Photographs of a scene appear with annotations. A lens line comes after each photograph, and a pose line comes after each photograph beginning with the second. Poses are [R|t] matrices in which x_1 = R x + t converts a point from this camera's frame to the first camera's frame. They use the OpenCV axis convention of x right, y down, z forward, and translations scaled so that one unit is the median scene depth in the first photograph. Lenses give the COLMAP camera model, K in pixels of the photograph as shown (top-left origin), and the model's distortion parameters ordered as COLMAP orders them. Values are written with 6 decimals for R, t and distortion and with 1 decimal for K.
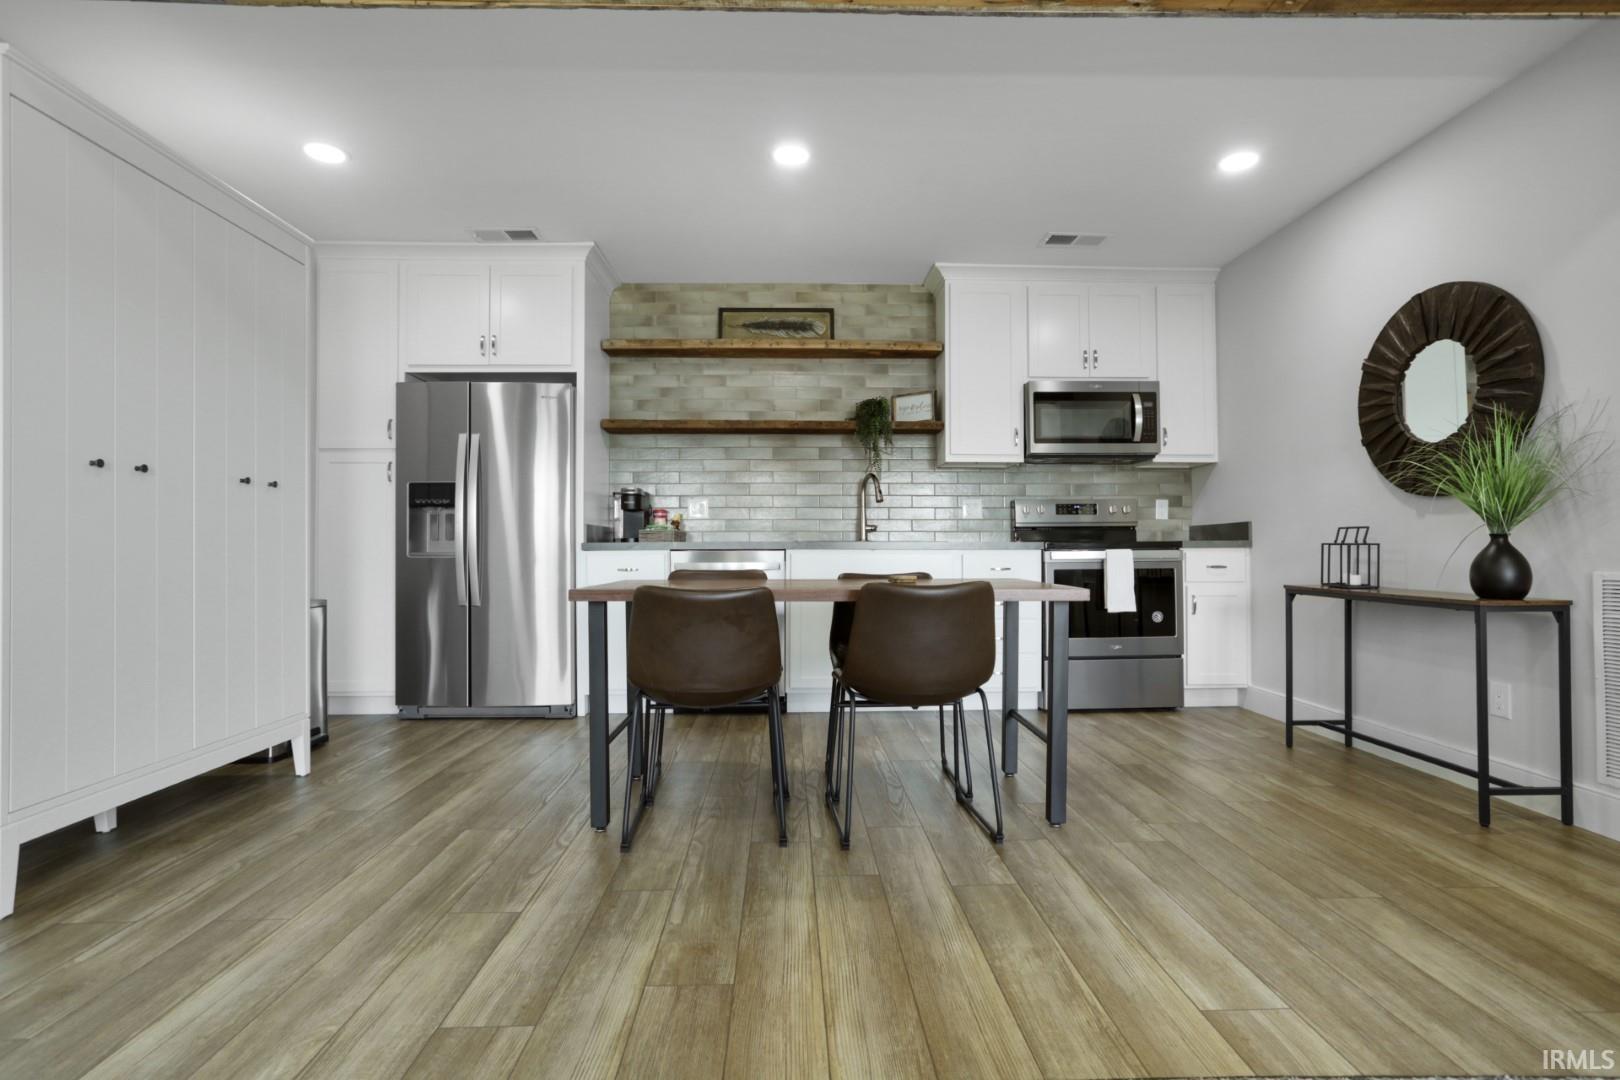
lens RADIAL K [[789.7, 0, 812.9], [0, 789.7, 540.2], [0, 0, 1]] dist [-0.033223, 0.023531]
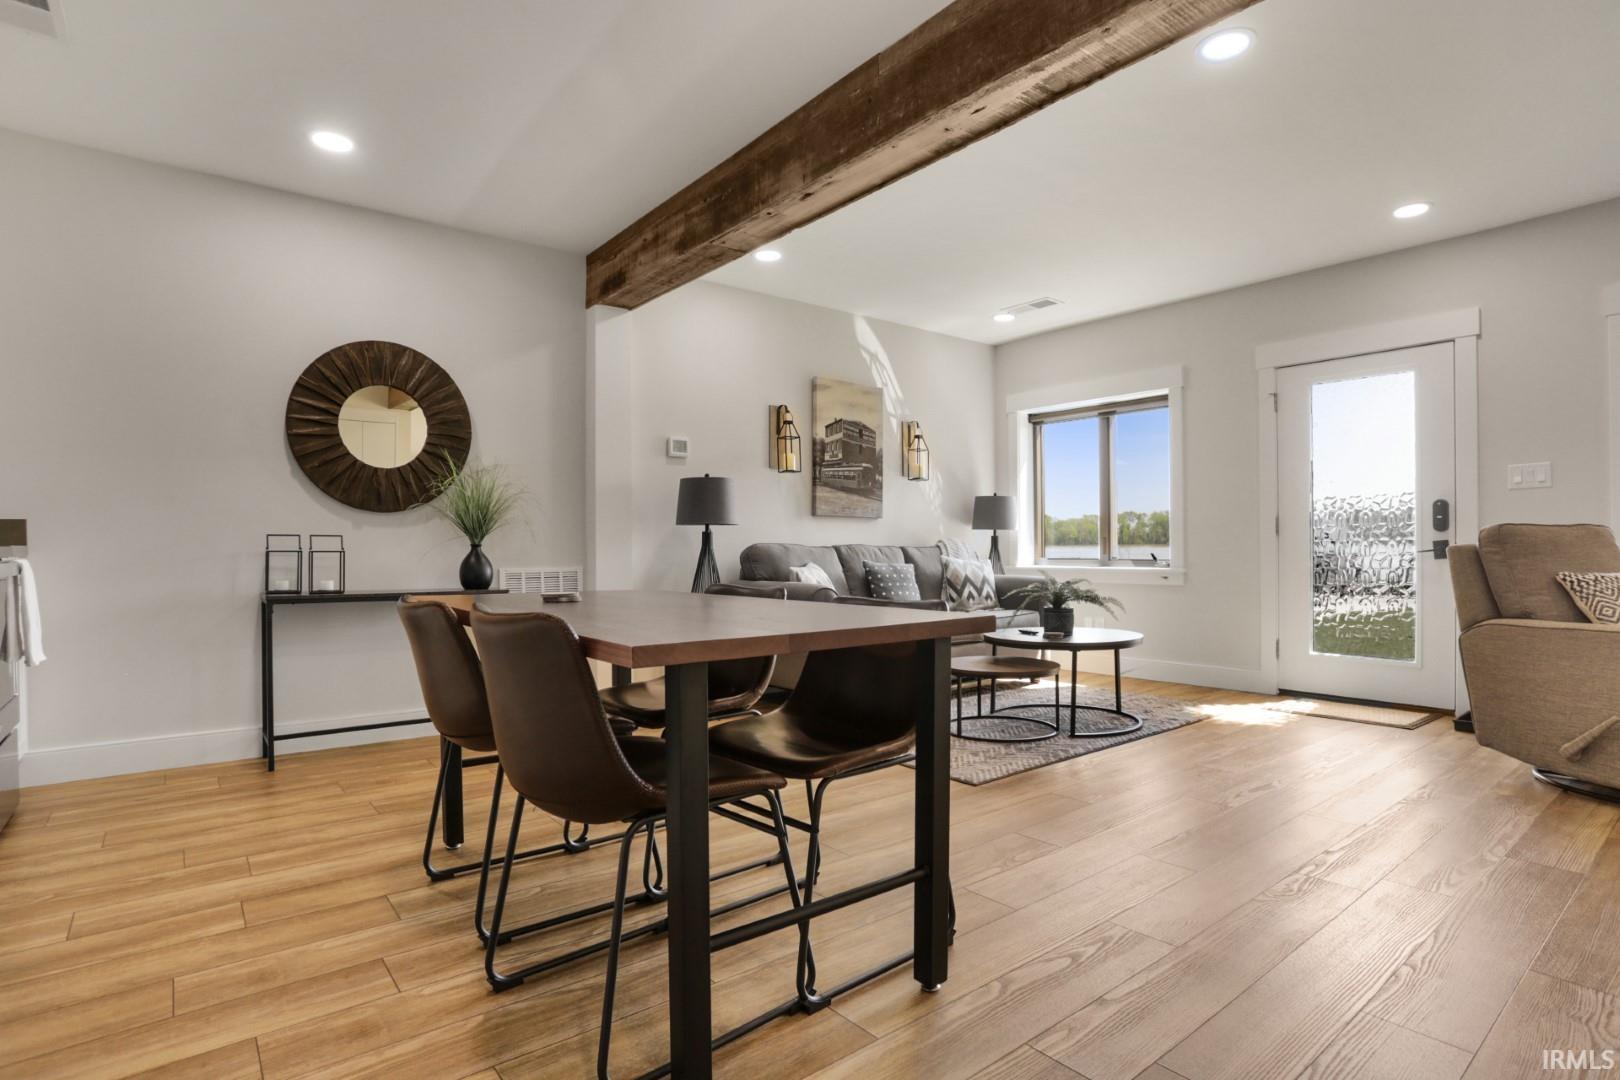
lens RADIAL K [[835.2, 0, 811.0], [0, 835.2, 545.6], [0, 0, 1]] dist [-0.077026, 0.040318]
pose [[-0.601566, 0.008635, 0.798776, -0.410181], [-0.001360, 0.999929, -0.011834, 0.005903], [-0.798822, -0.008206, -0.601512, 0.804968]]
